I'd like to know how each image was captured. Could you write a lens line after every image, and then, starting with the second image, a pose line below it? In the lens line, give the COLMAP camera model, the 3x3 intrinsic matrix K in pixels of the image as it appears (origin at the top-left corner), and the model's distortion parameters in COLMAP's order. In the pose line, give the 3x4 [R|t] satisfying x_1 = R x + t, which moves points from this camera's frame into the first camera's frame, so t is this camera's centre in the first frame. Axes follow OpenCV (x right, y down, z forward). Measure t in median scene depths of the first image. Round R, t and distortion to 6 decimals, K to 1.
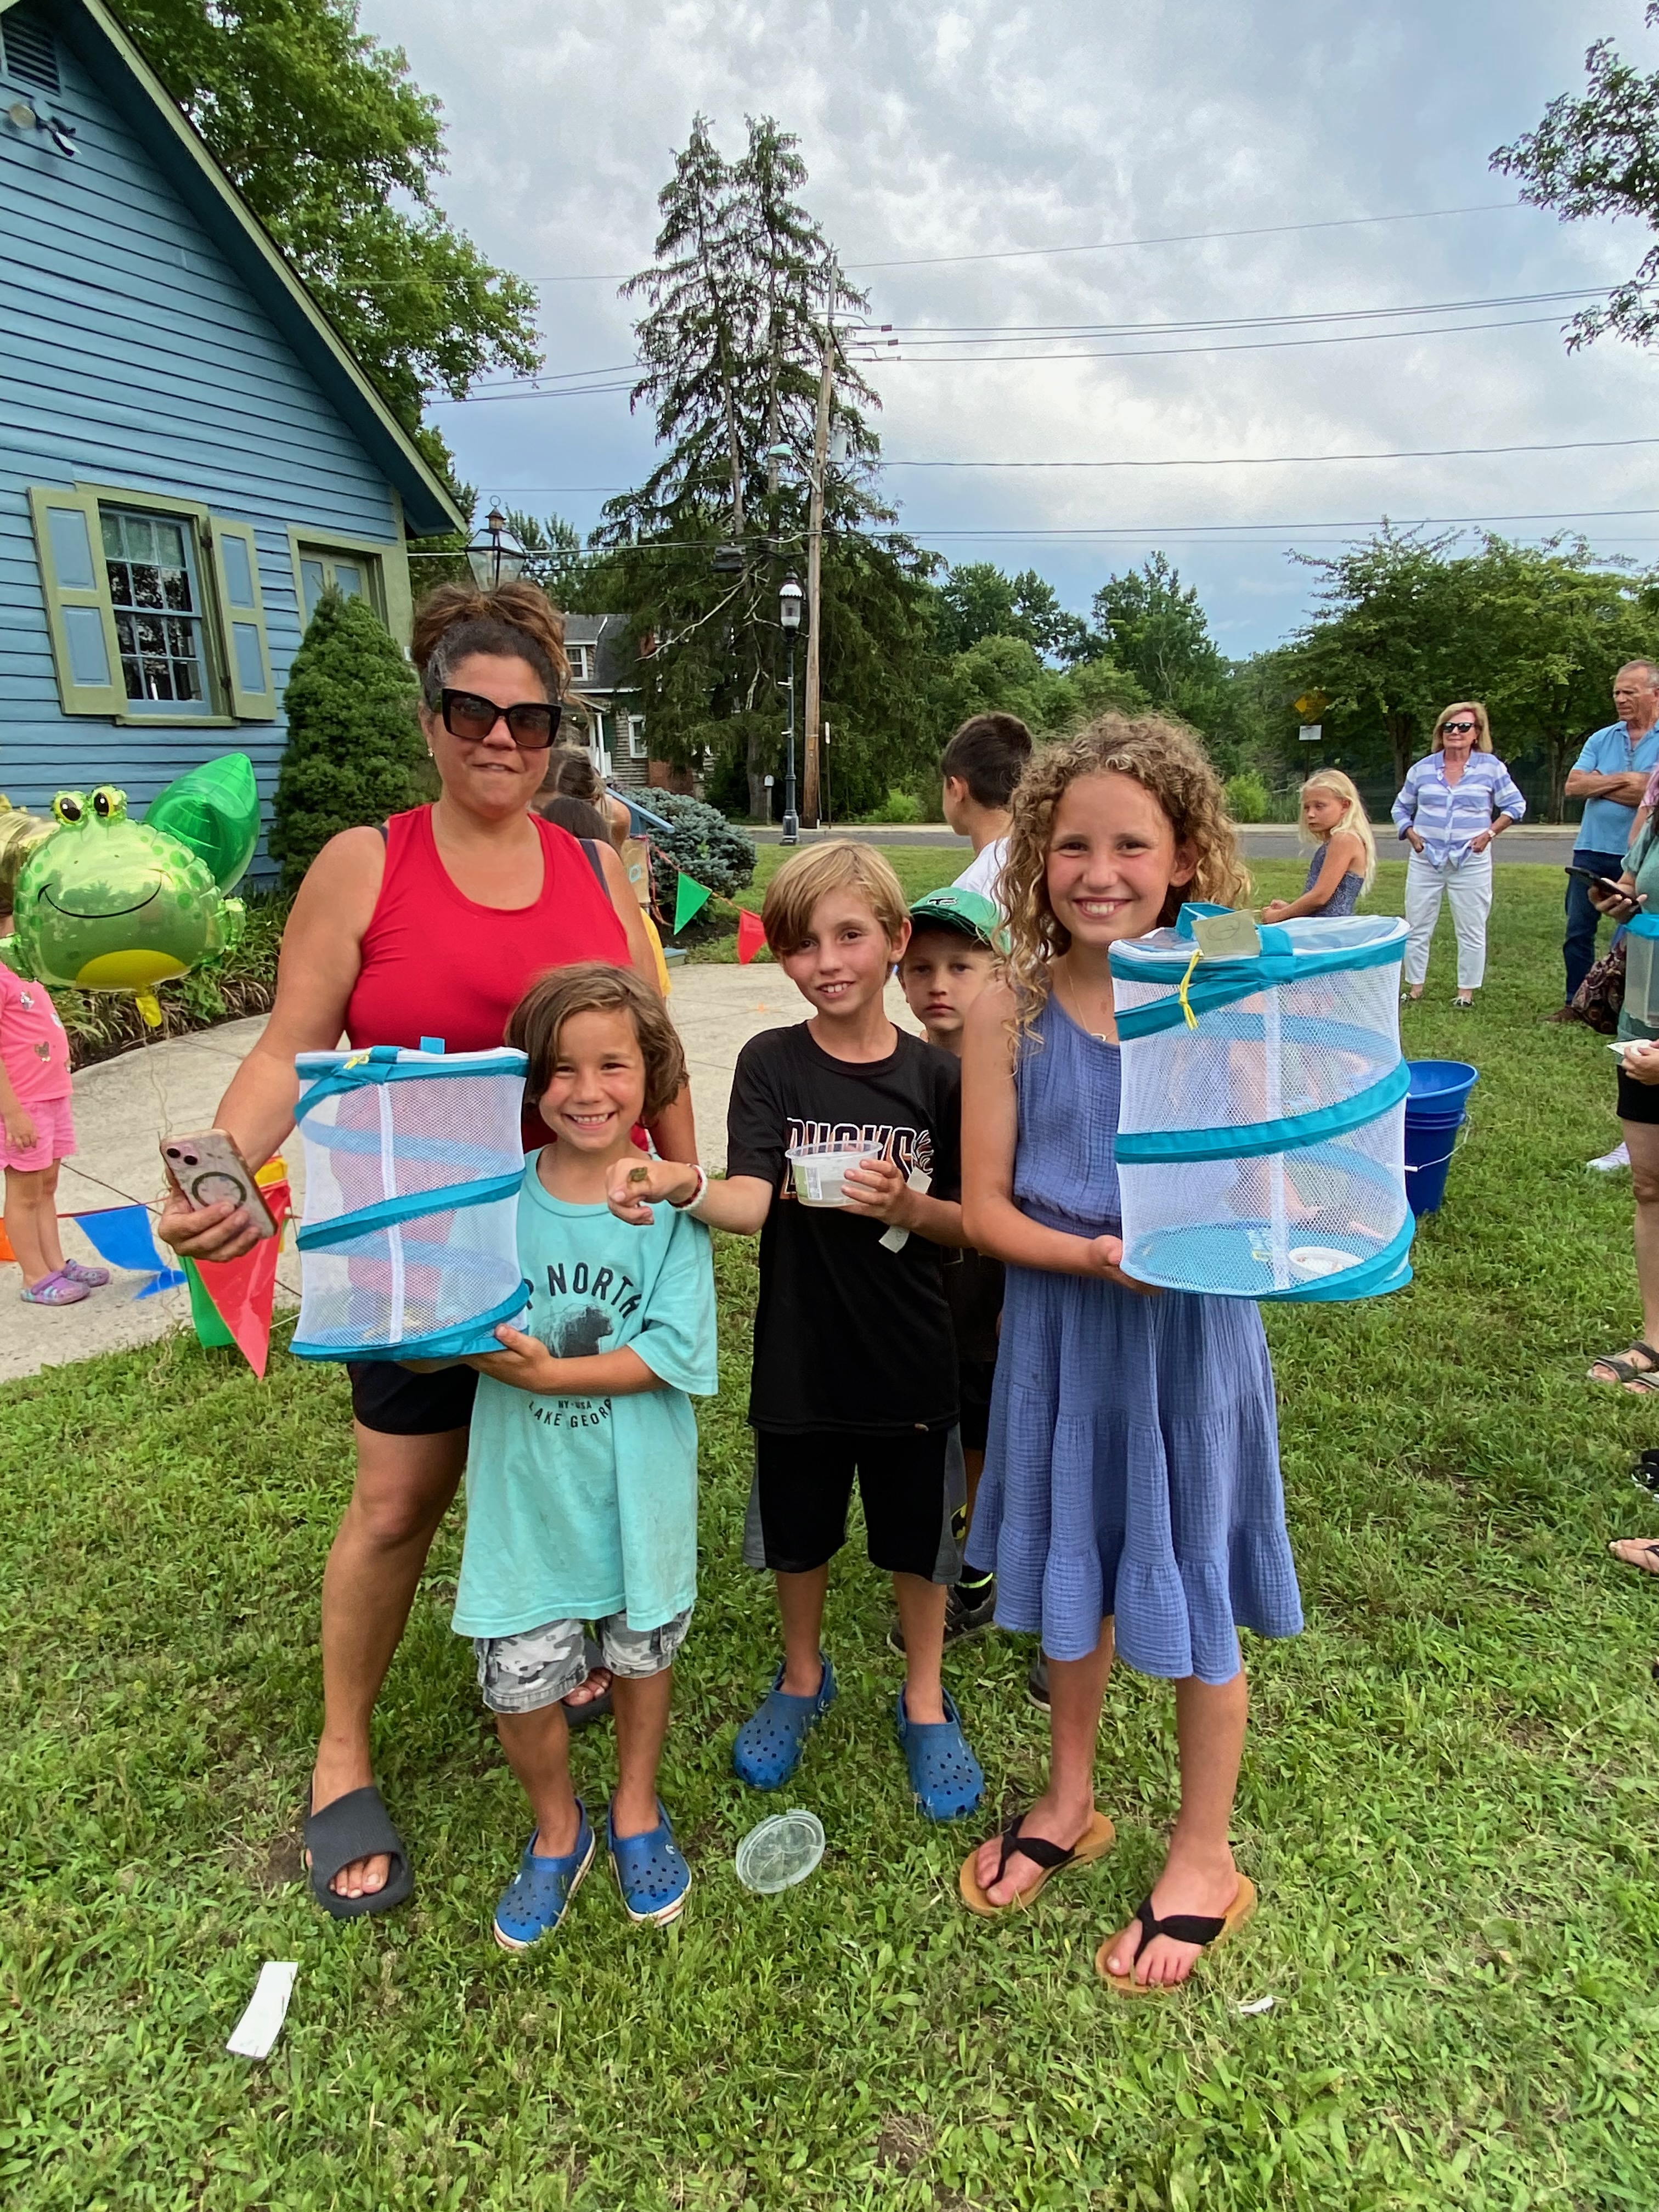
lens RADIAL K [[1286.8, 0, 822.0], [0, 1286.8, 1108.6], [0, 0, 1]] dist [0.067659, -0.088474]
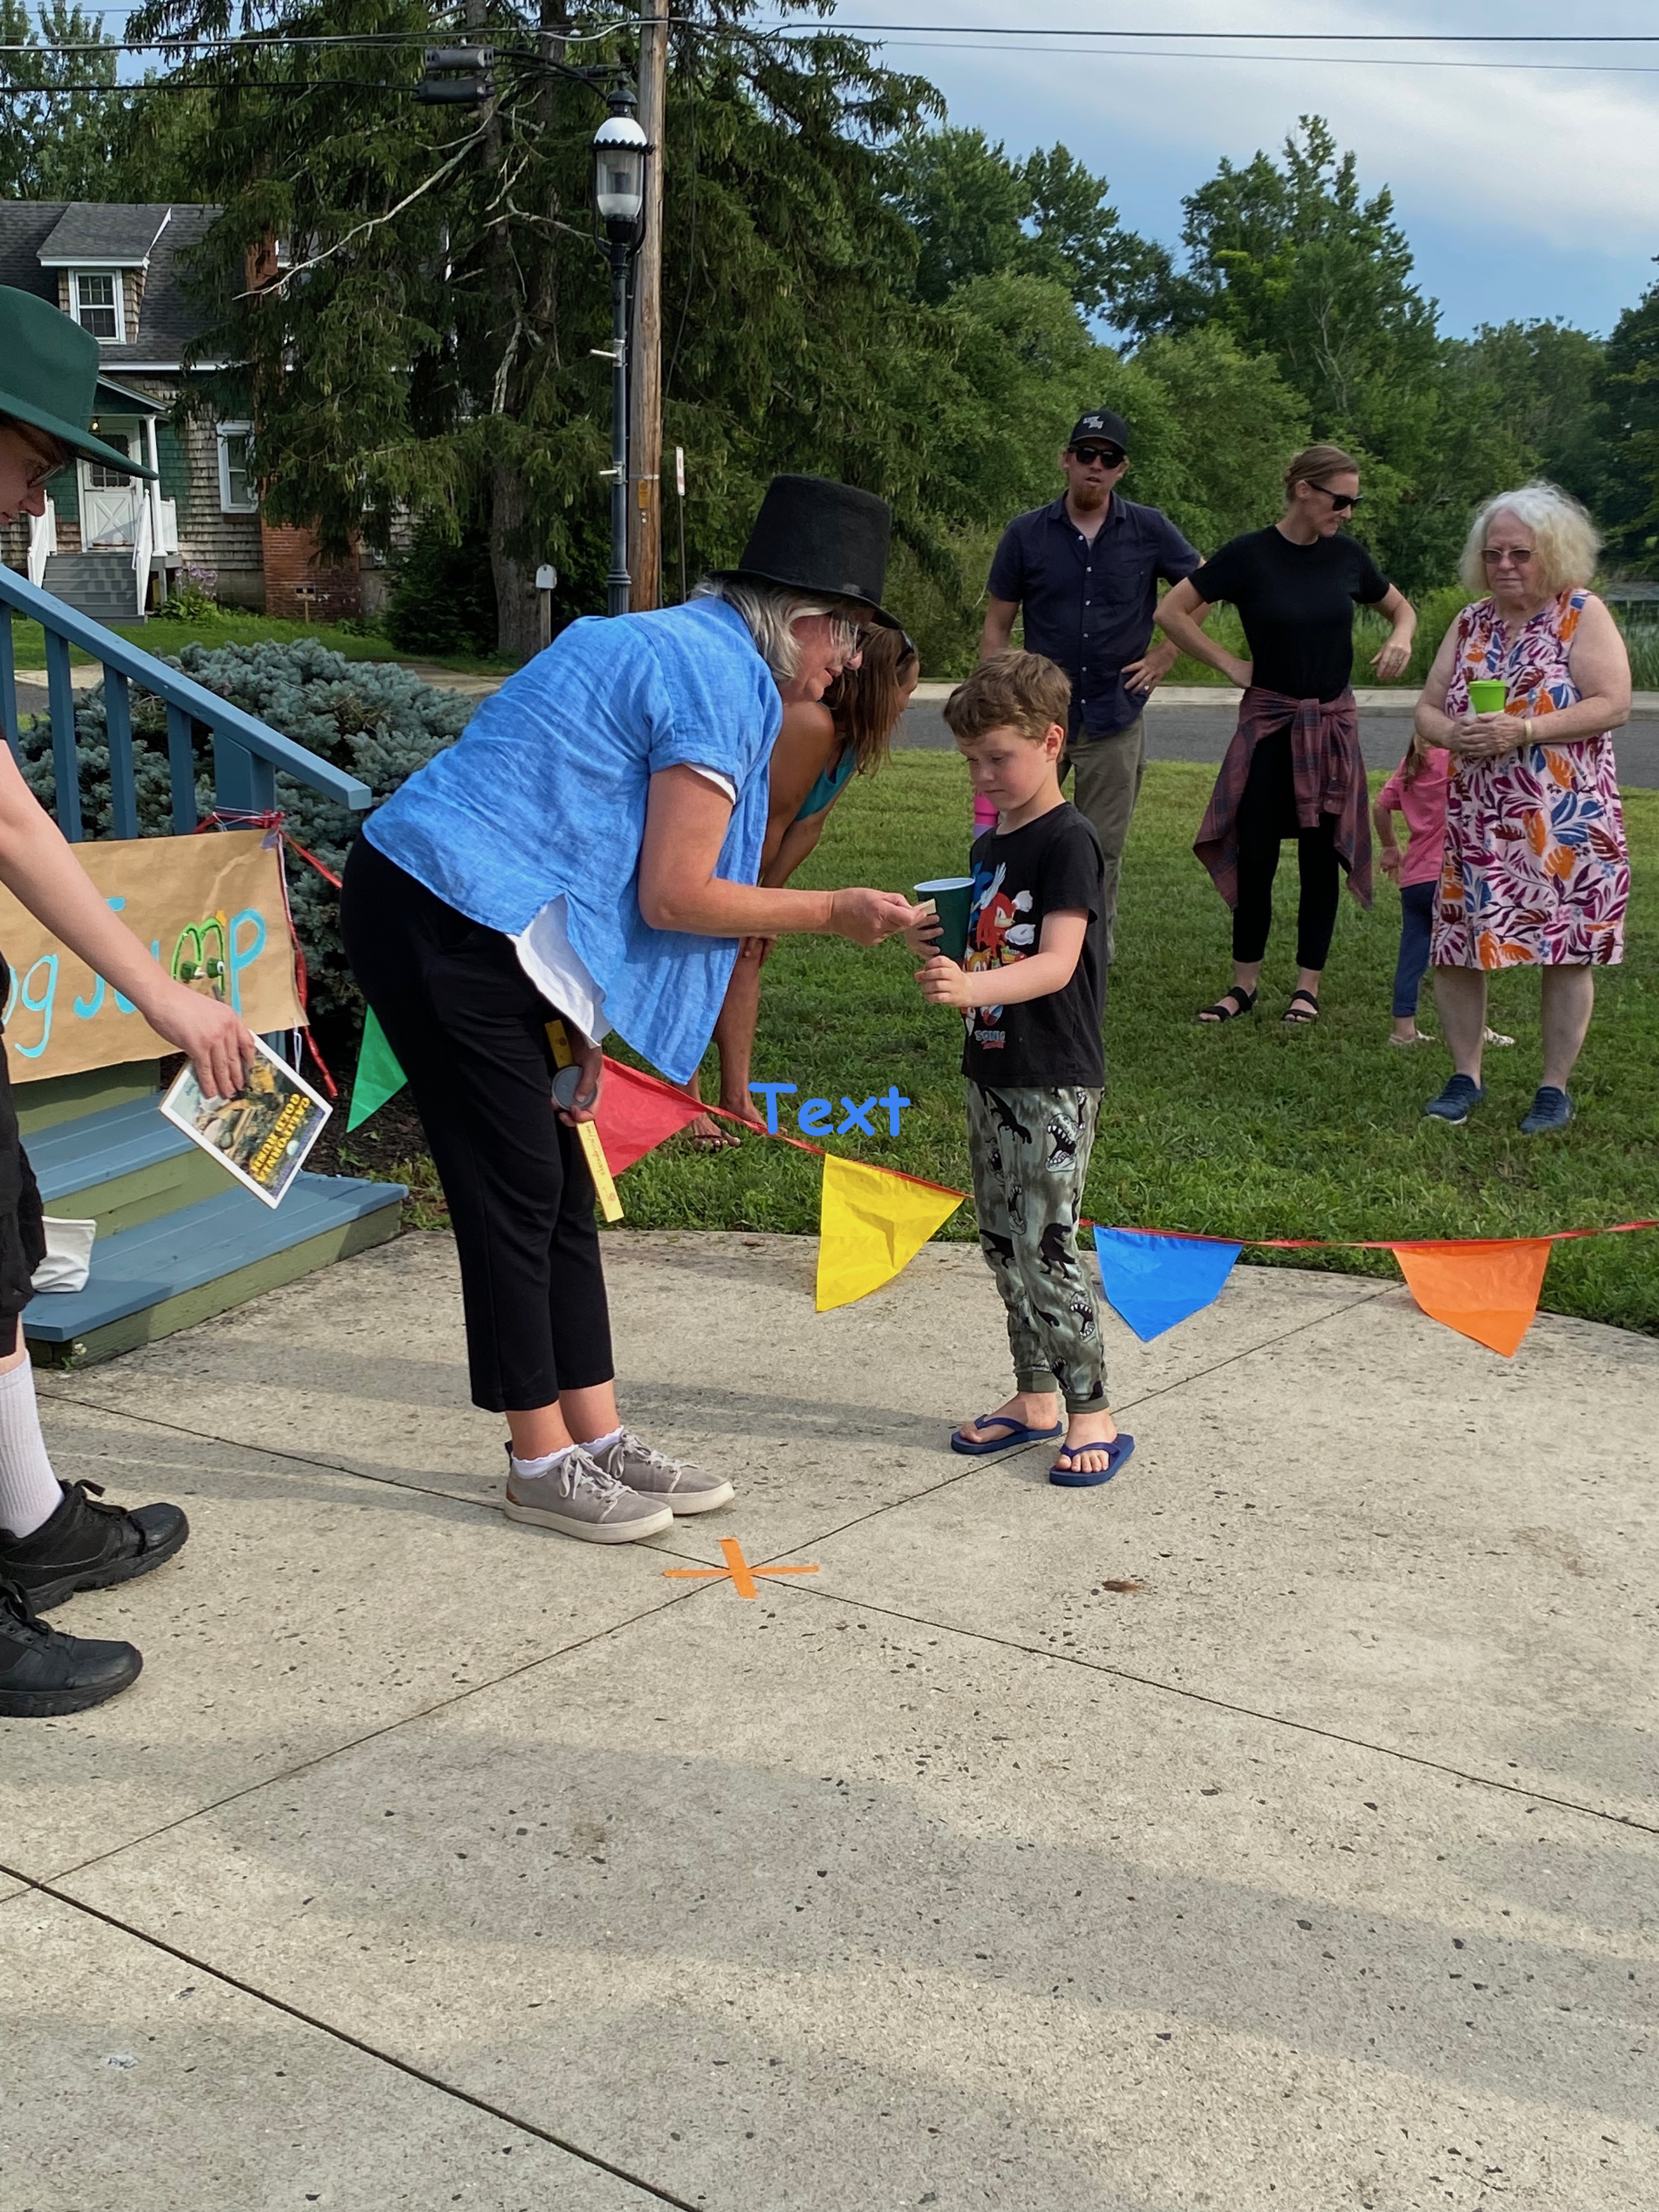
lens RADIAL K [[2661.8, 0, 828.9], [0, 2661.8, 1099.0], [0, 0, 1]] dist [0.158430, -0.438755]
pose [[0.997039, -0.000018, 0.076892, -0.014181], [0.003998, 0.998659, -0.051613, -0.028777], [-0.076788, 0.051767, 0.995703, 0.093981]]
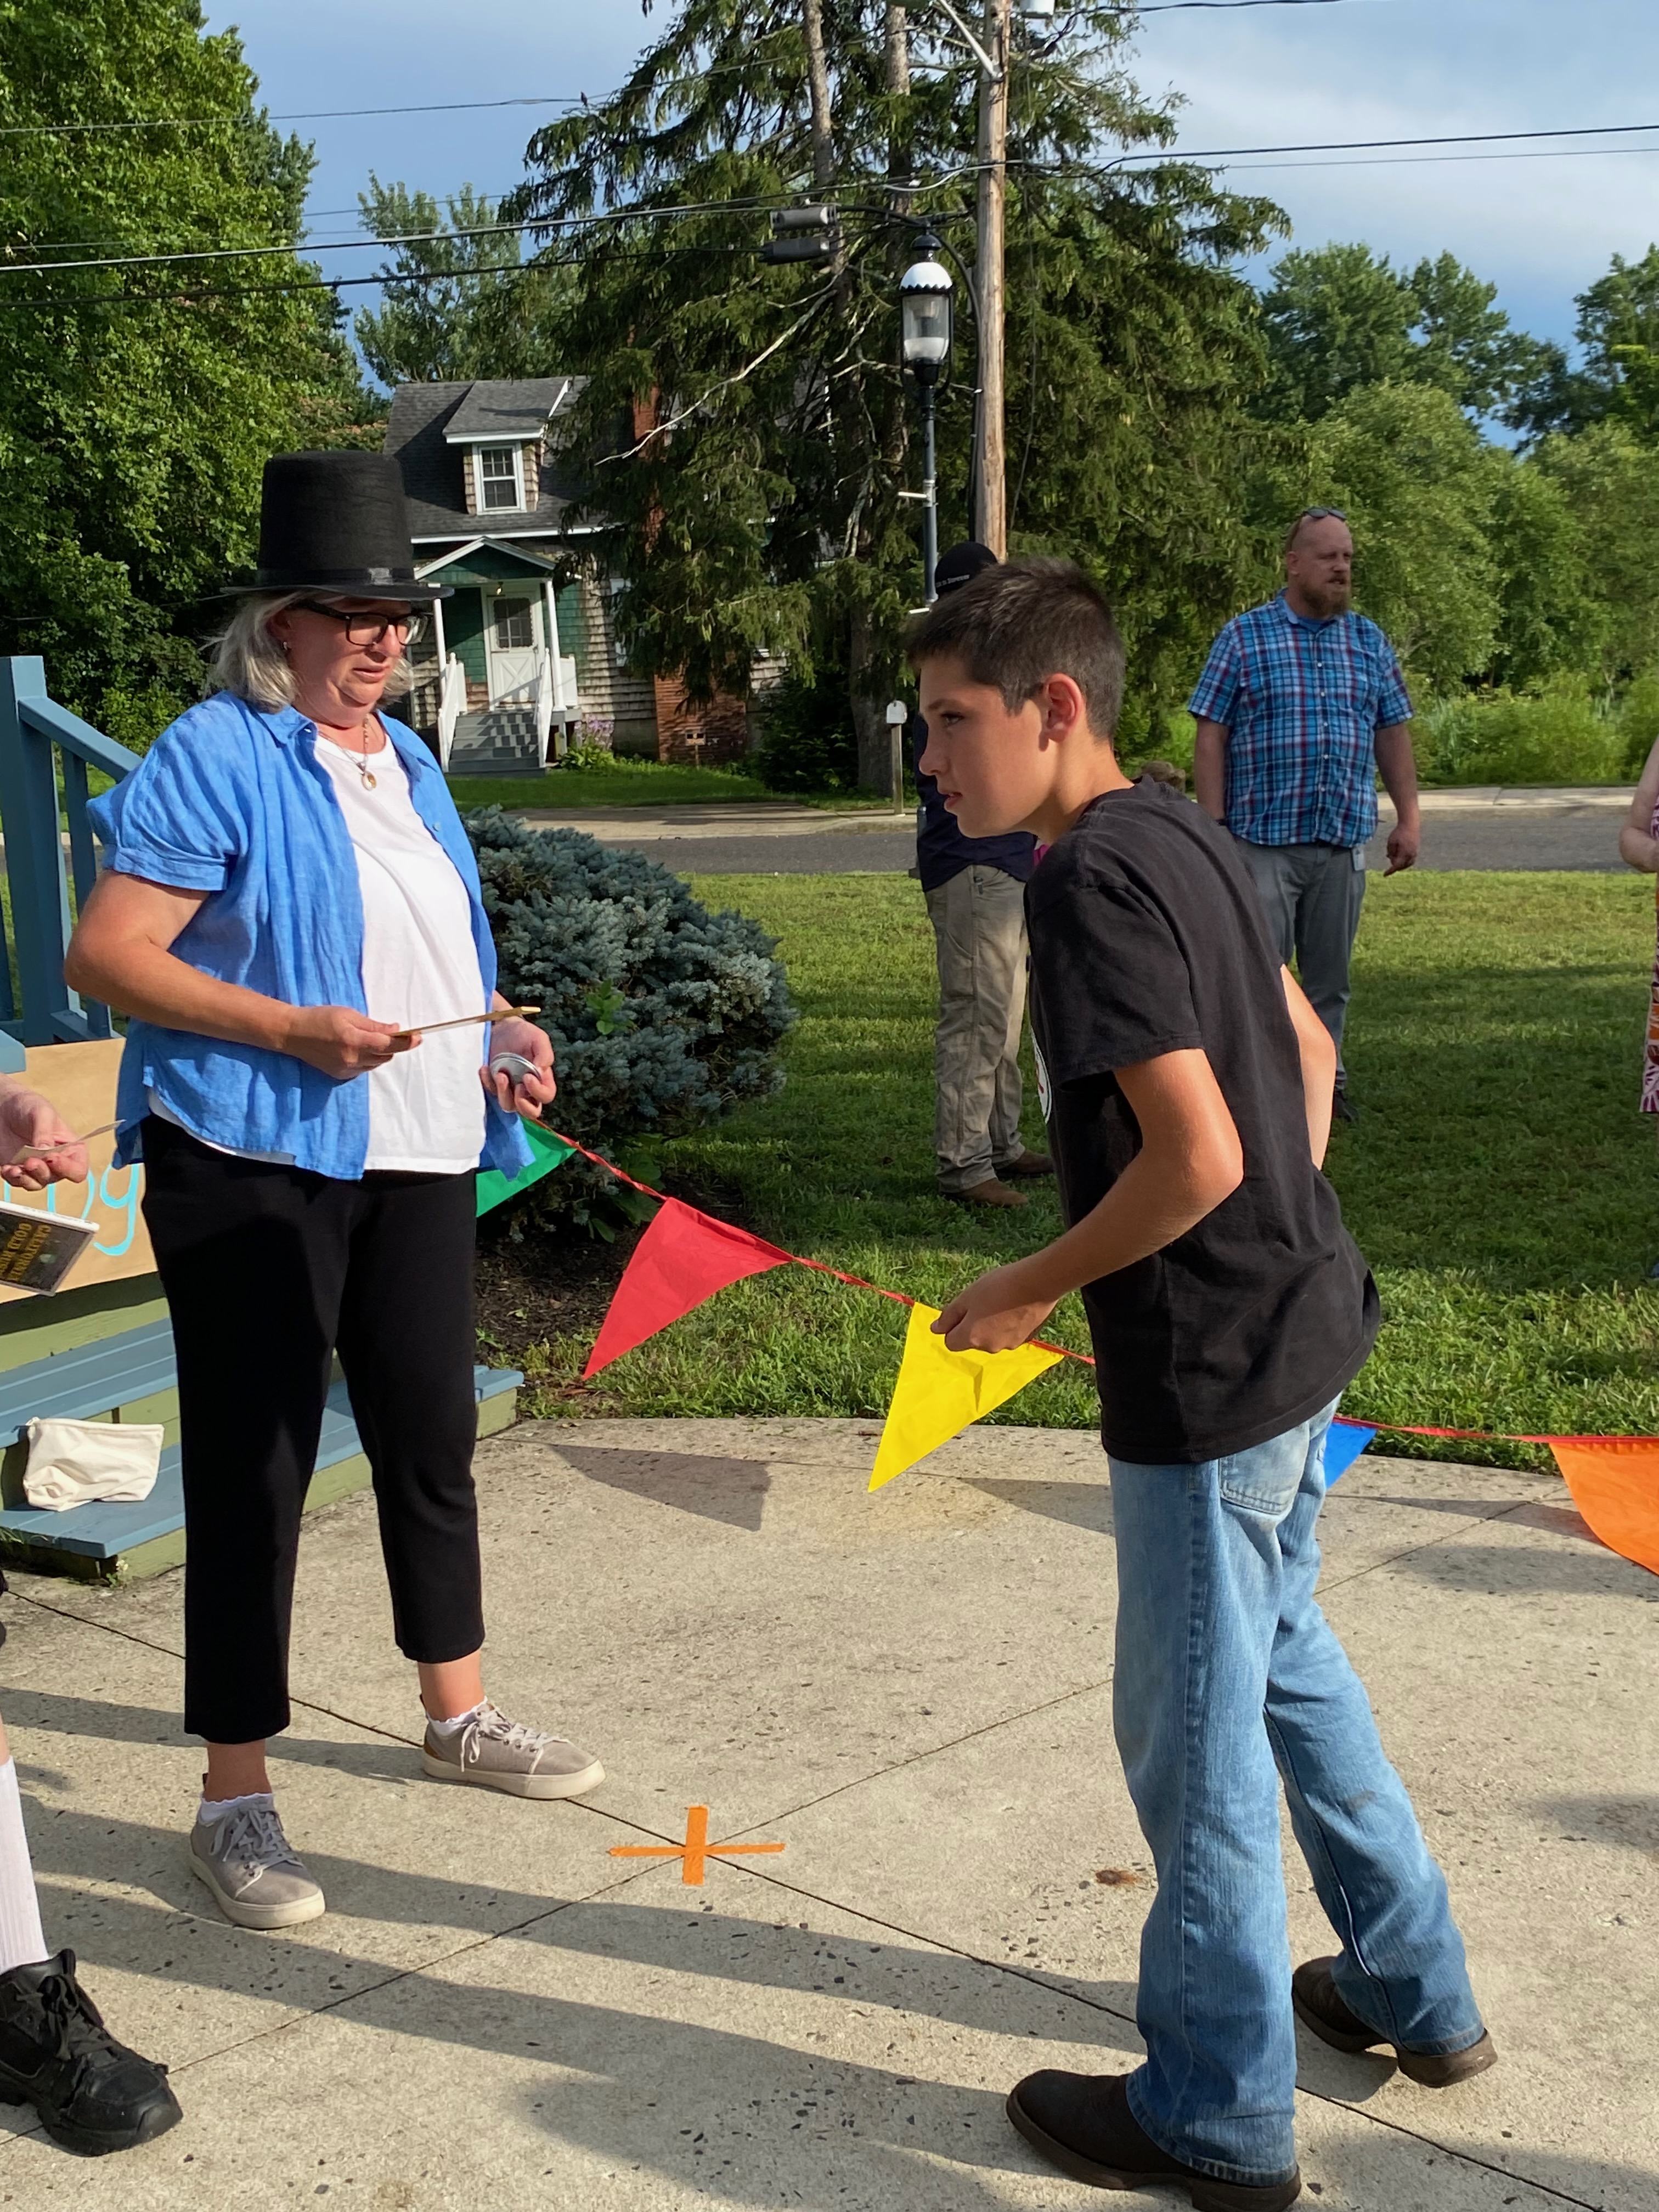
lens RADIAL K [[2611.2, 0, 818.2], [0, 2611.2, 1114.1], [0, 0, 1]] dist [0.177920, -0.547854]
pose [[0.996361, -0.022593, -0.082190, 0.002973], [0.015158, 0.995827, -0.089997, -0.033044], [0.083880, 0.088424, 0.992545, 0.105675]]
